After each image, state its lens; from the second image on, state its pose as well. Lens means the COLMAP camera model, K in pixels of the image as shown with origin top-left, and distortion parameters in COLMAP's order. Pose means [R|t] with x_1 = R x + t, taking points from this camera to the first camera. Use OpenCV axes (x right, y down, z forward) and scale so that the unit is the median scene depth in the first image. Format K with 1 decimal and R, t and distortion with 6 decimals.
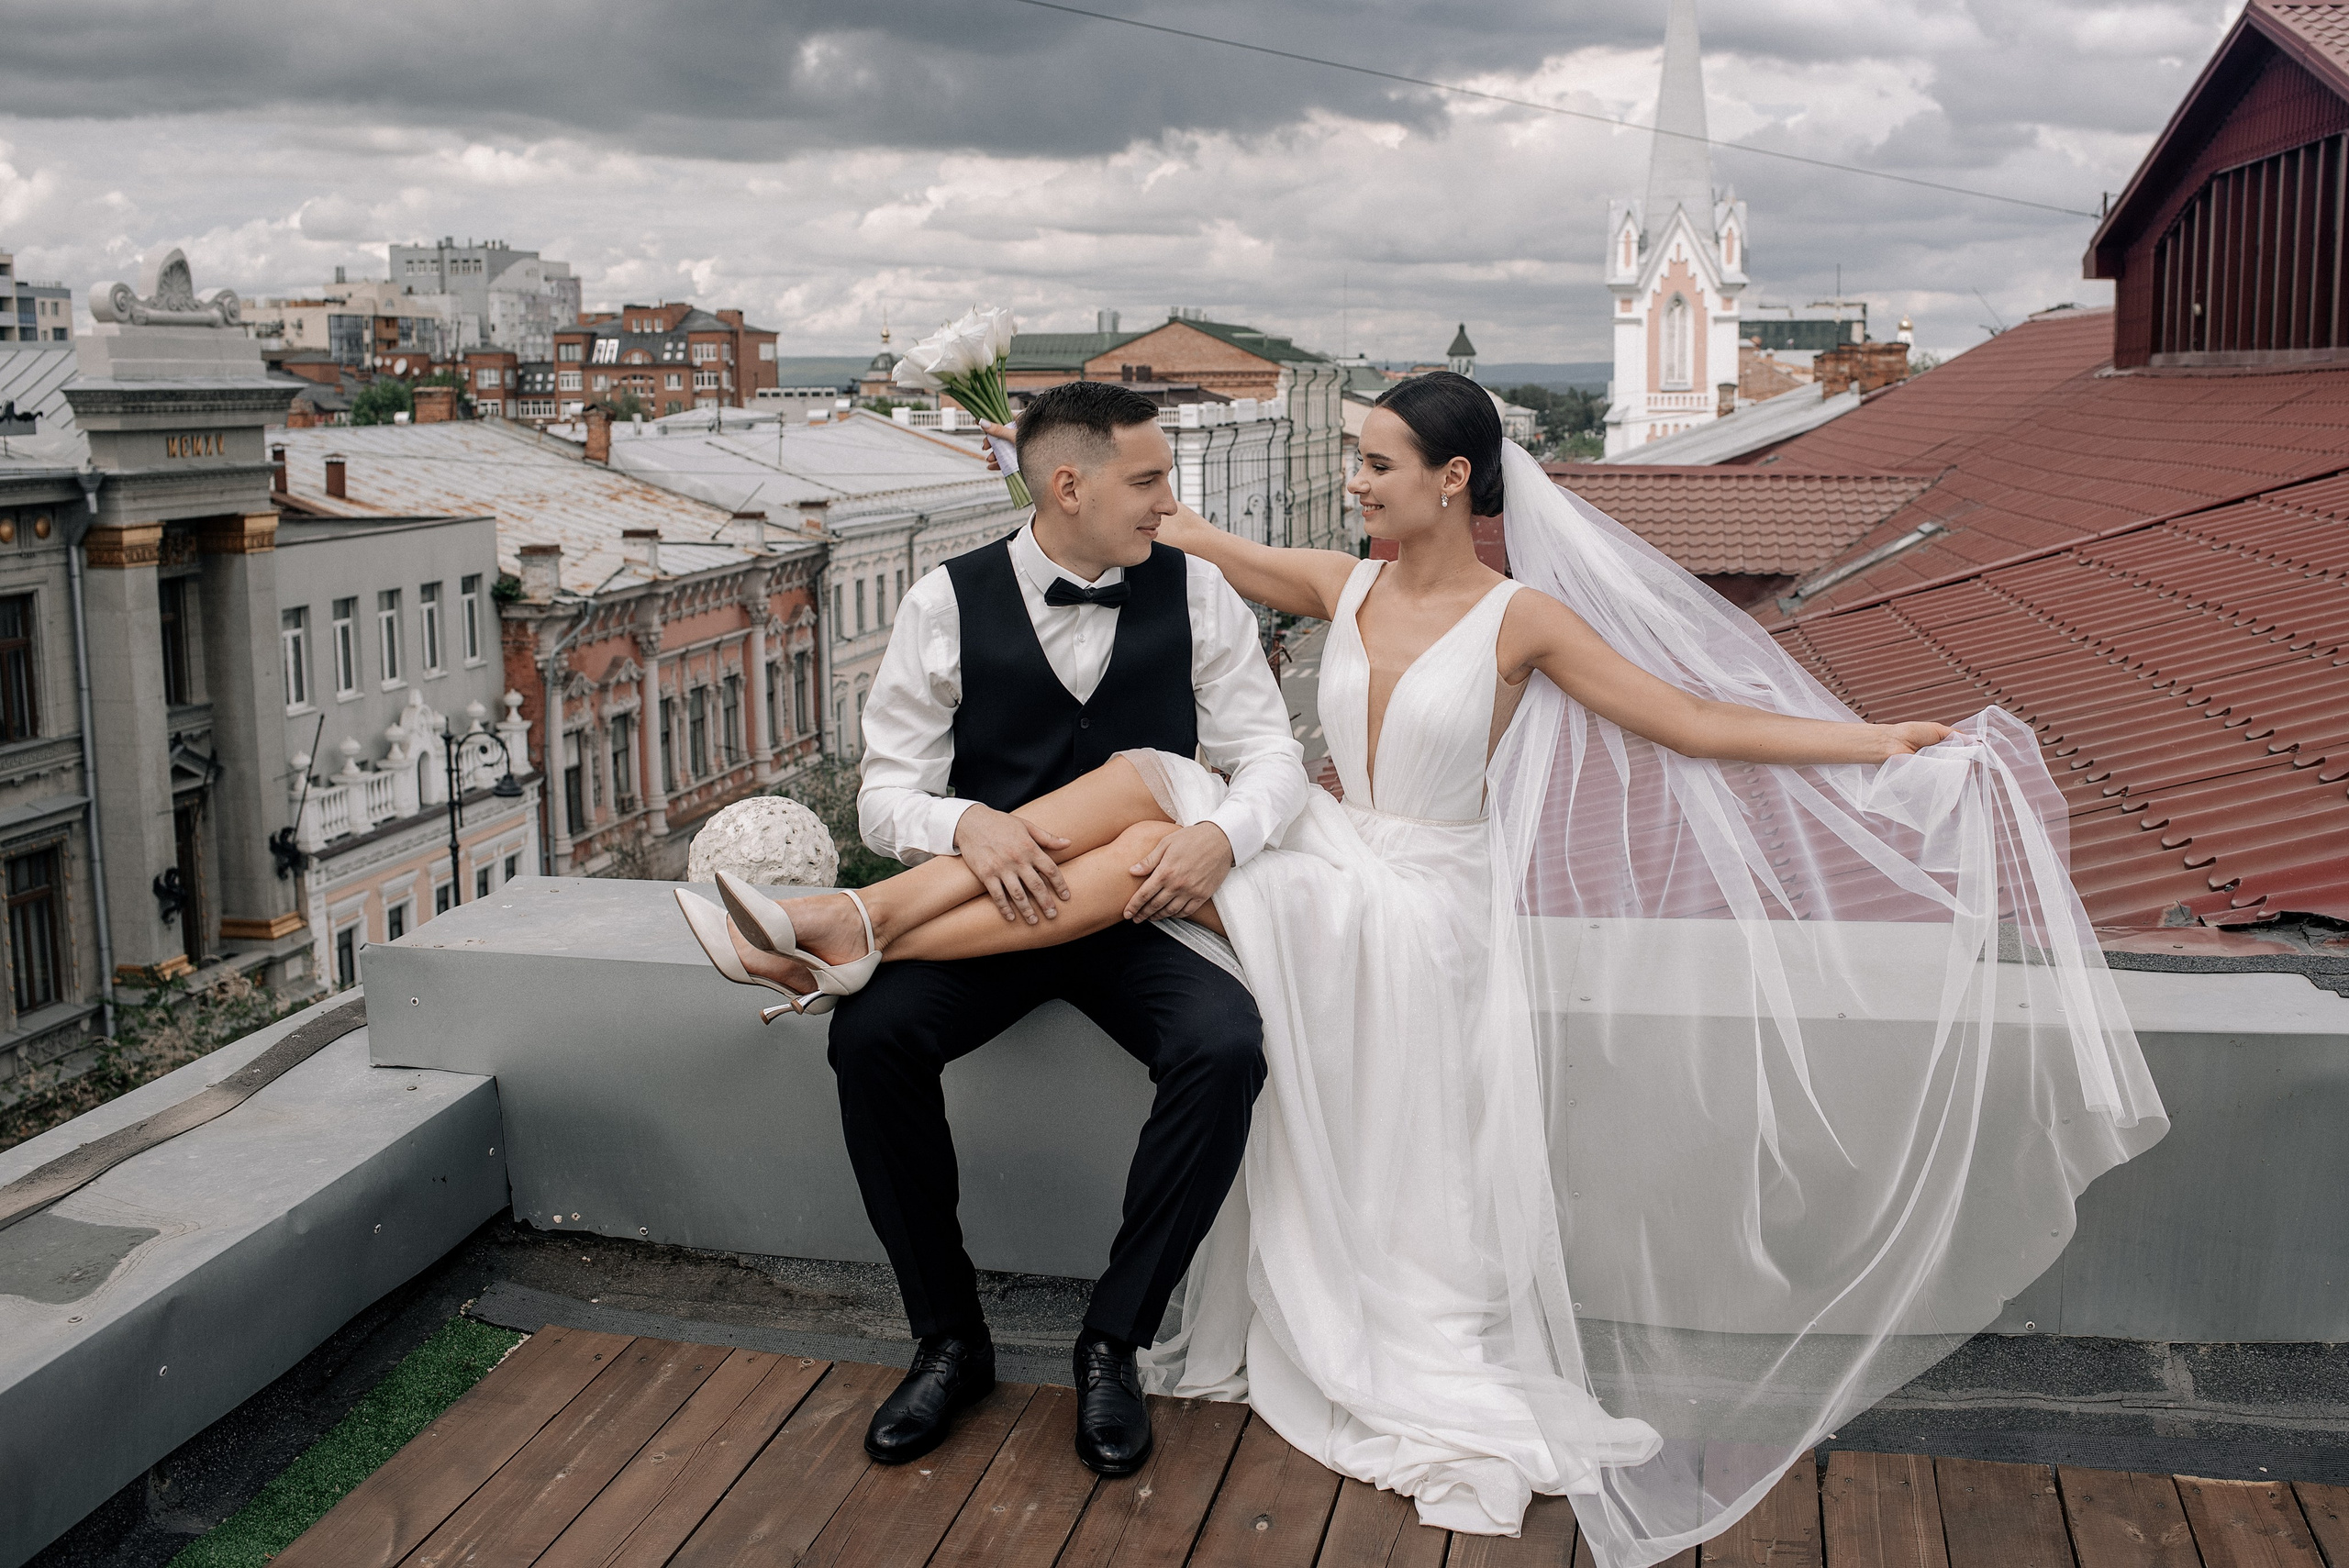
lens RADIAL K [[2526.4, 0, 1316.6], [0, 2526.4, 744.1], [0, 0, 1]] dist [-0.107983, 0.116745]
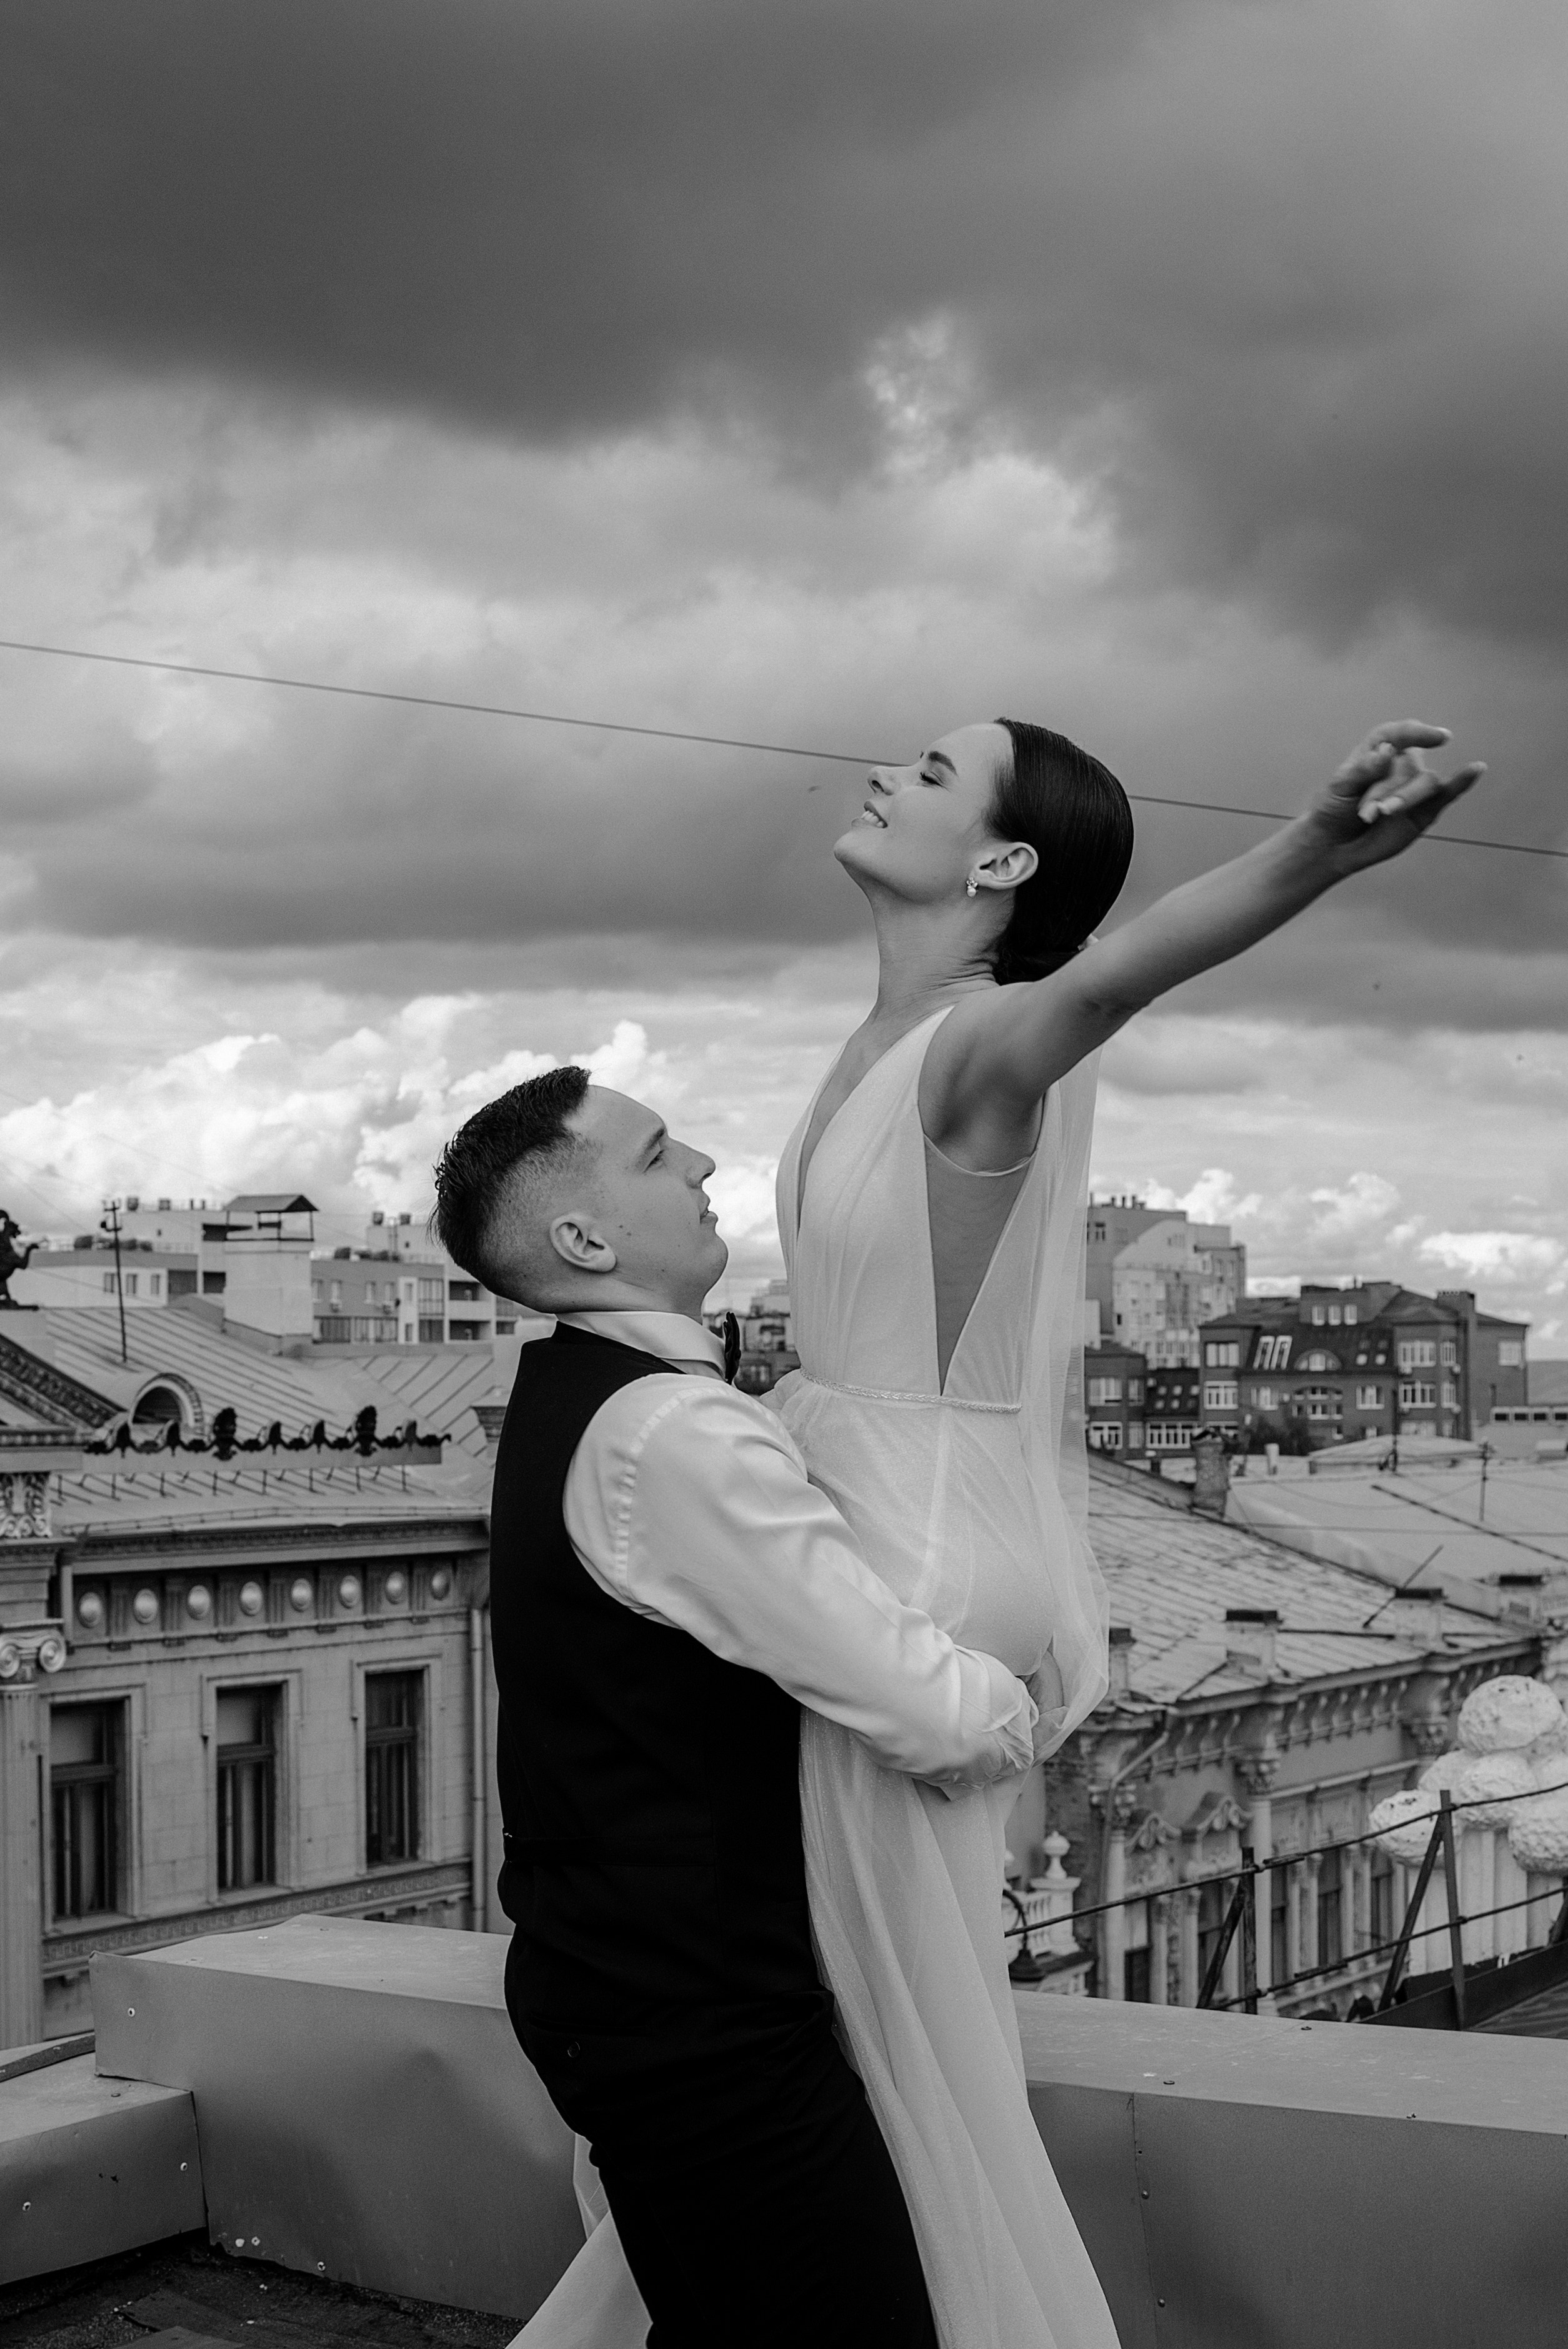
lens RADIAL K [[3904.8, 0, 582.7], [0, 3904.8, 1393.1], [0, 0, 1]] dist [-0.098995, 0.122421]
pose [[0.889347, -0.003605, -0.457219, 0.054741], [-0.062105, 0.989749, -0.128606, 0.004629], [0.452996, 0.142771, 0.880007, -0.036705]]
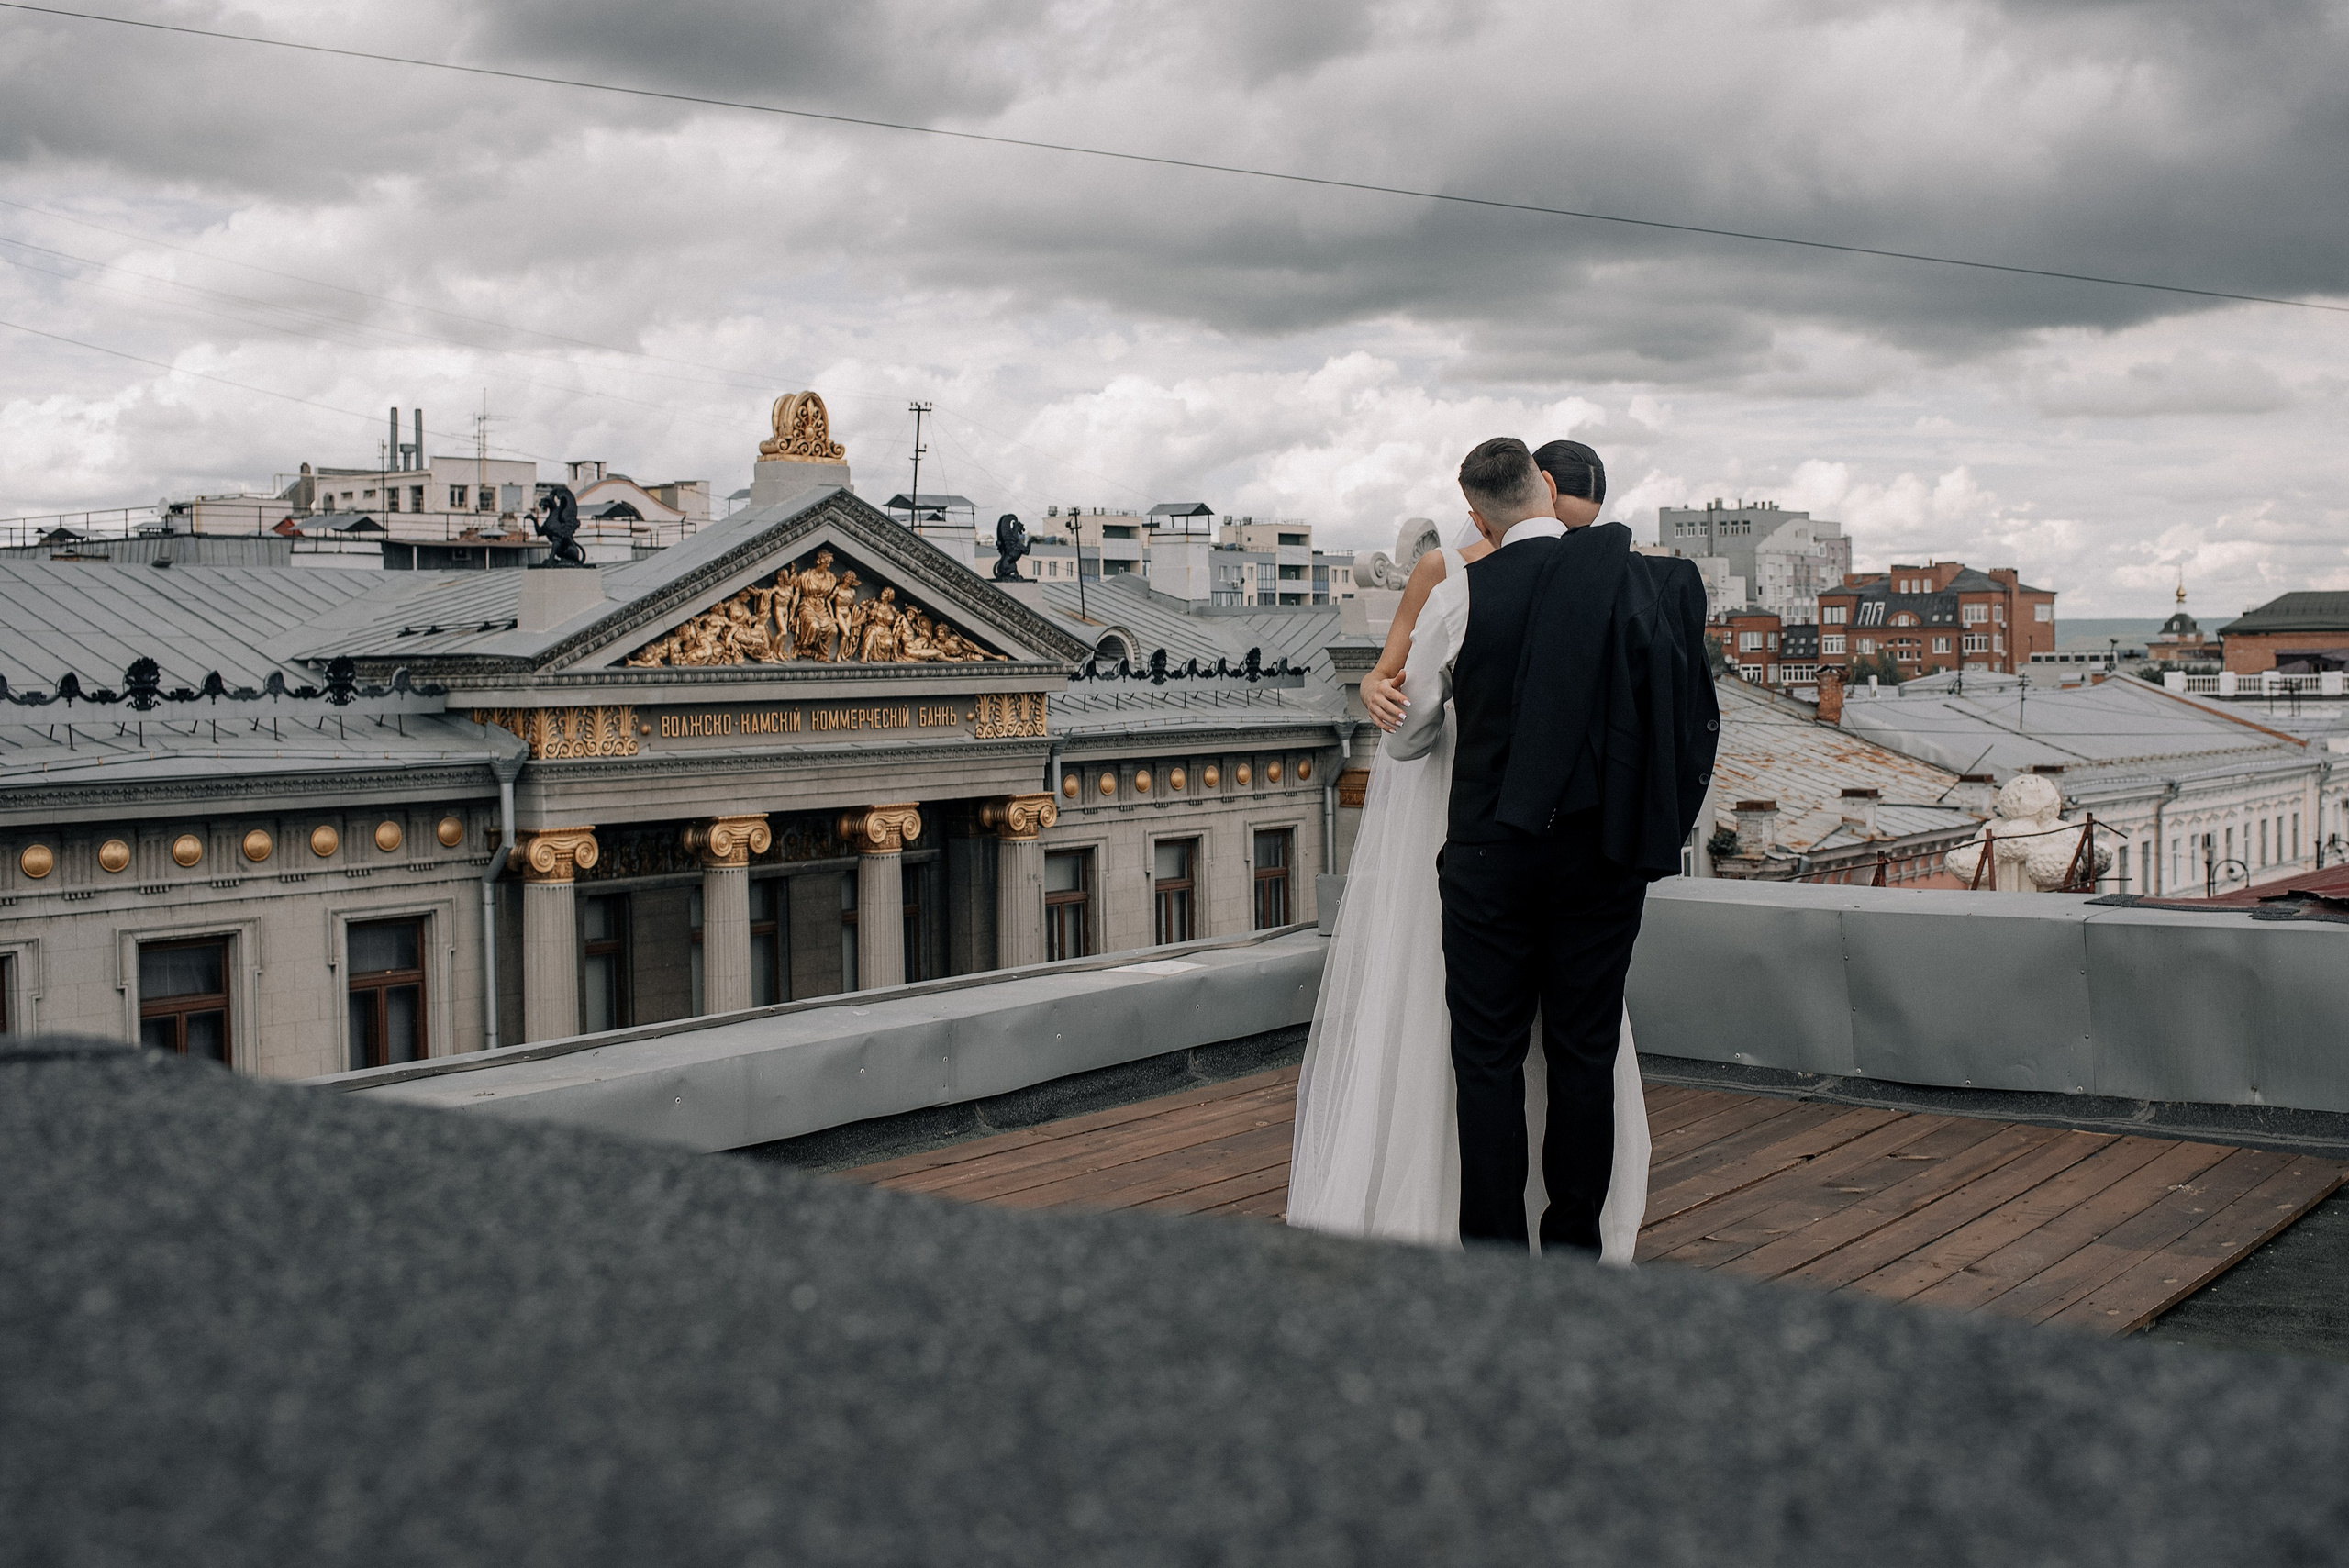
lens RADIAL K [[2948.7, 0, 1282.1], [0, 2948.7, 719.3], [0, 0, 1]] dist [-0.118547, 0.222467]
pose [[0.879519, 0.002494, -0.475856, 0.078336], [-0.059694, 0.992665, -0.105129, 0.021758], [0.472104, 0.120868, 0.873217, -0.121346]]
